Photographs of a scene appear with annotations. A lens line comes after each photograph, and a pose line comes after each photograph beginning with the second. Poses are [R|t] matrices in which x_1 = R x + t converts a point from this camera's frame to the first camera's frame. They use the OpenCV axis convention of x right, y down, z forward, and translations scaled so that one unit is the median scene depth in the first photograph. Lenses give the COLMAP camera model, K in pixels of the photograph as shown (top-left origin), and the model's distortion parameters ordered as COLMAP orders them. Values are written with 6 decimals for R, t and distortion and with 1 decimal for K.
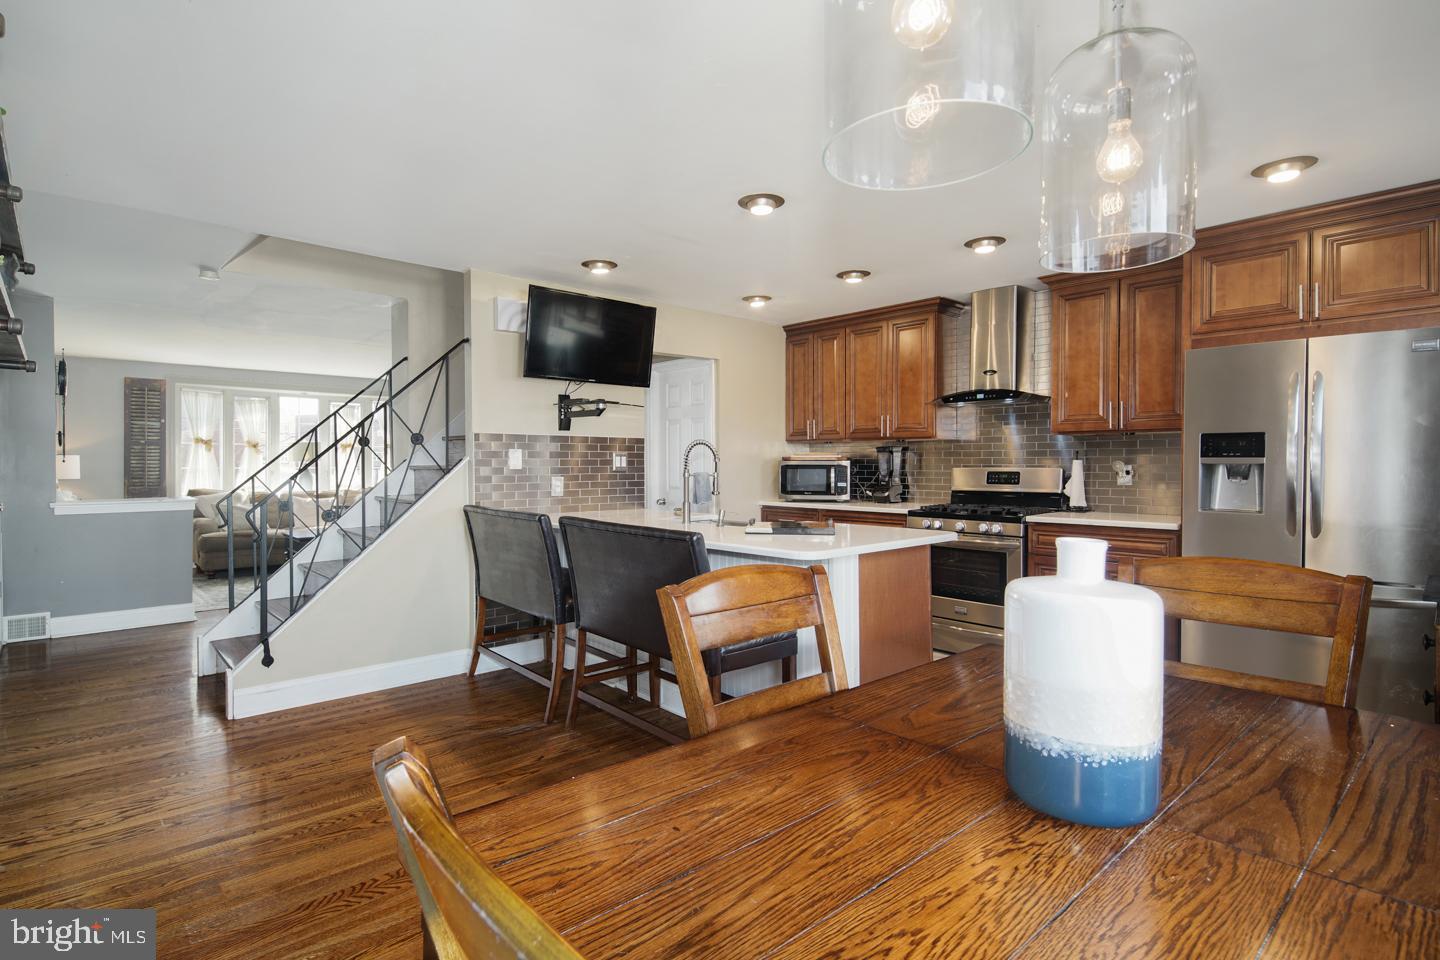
lens RADIAL K [[700.8, 0, 699.1], [0, 700.8, 468.2], [0, 0, 1]] dist [0.009913, -0.000841]
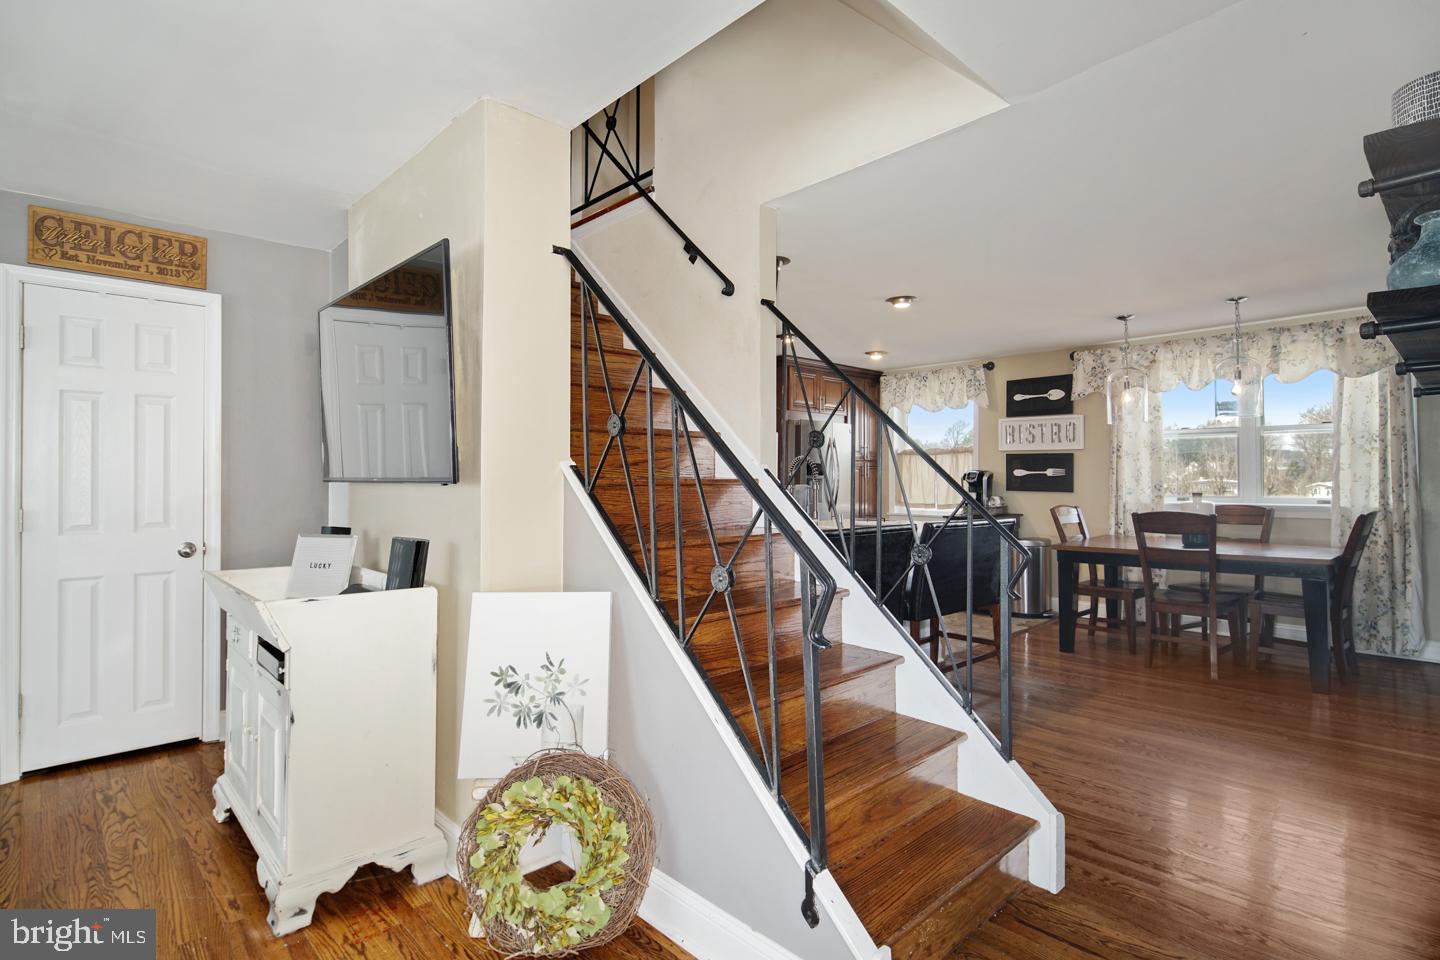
lens RADIAL K [[711.7, 0, 712.0], [0, 711.7, 475.1], [0, 0, 1]] dist [-0.004288, -0.000550]
pose [[-0.011191, 0.007651, 0.999908, -0.949235], [0.006759, 0.999948, -0.007576, -0.001678], [-0.999915, 0.006673, -0.011242, 0.967843]]
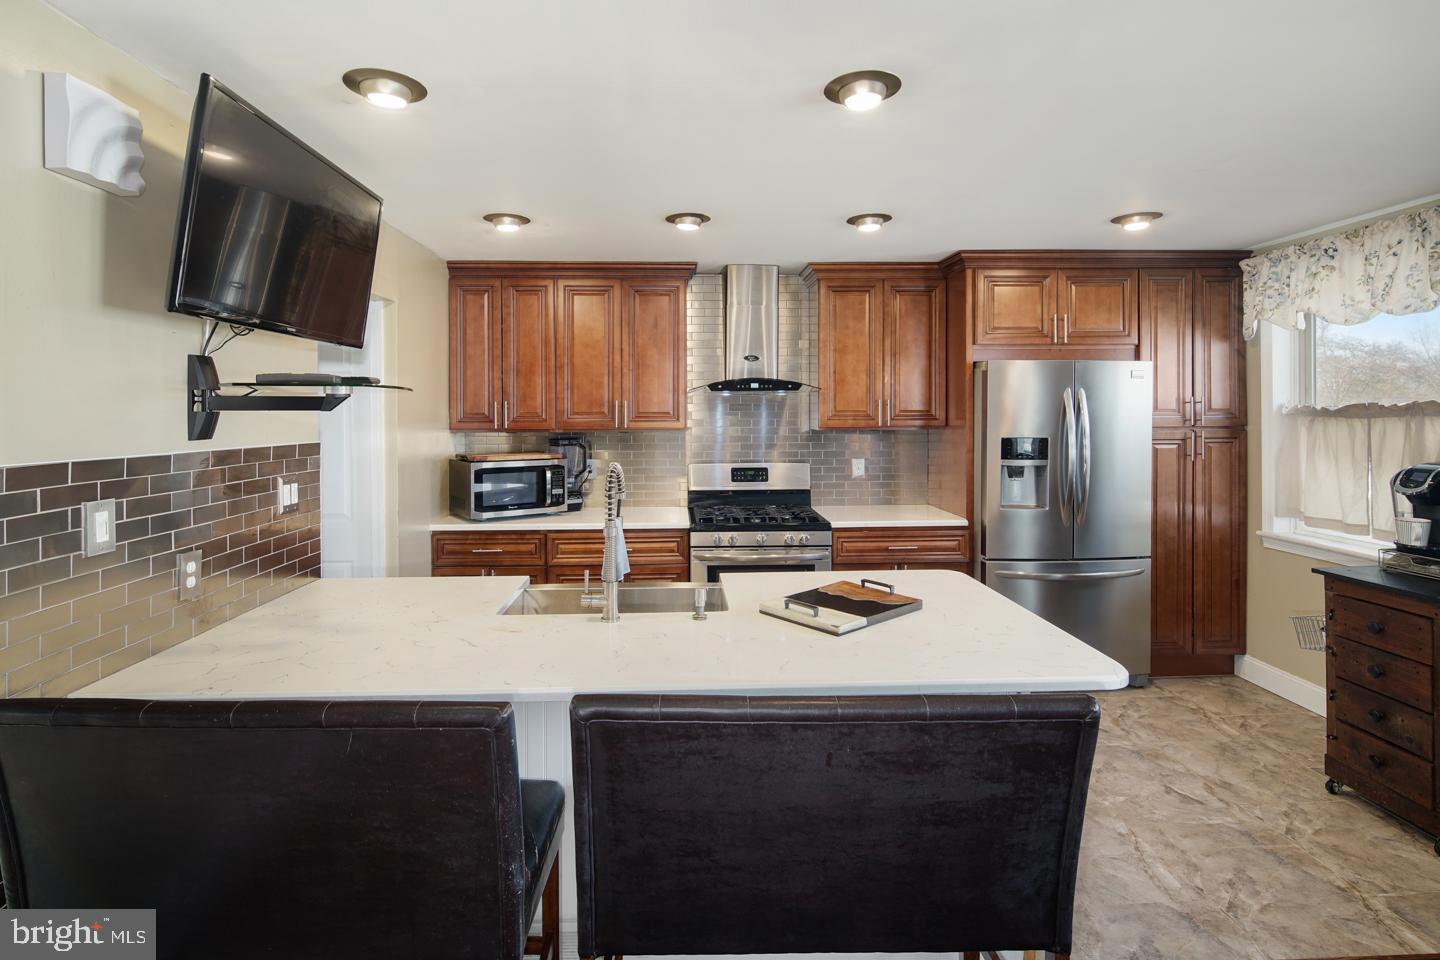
lens RADIAL K [[709.1, 0, 700.6], [0, 709.1, 416.2], [0, 0, 1]] dist [0.000566, -0.000673]
pose [[0.645320, -0.005209, 0.763895, -0.323803], [0.008497, 0.999964, -0.000359, -0.065481], [-0.763865, 0.006723, 0.645340, 0.487979]]
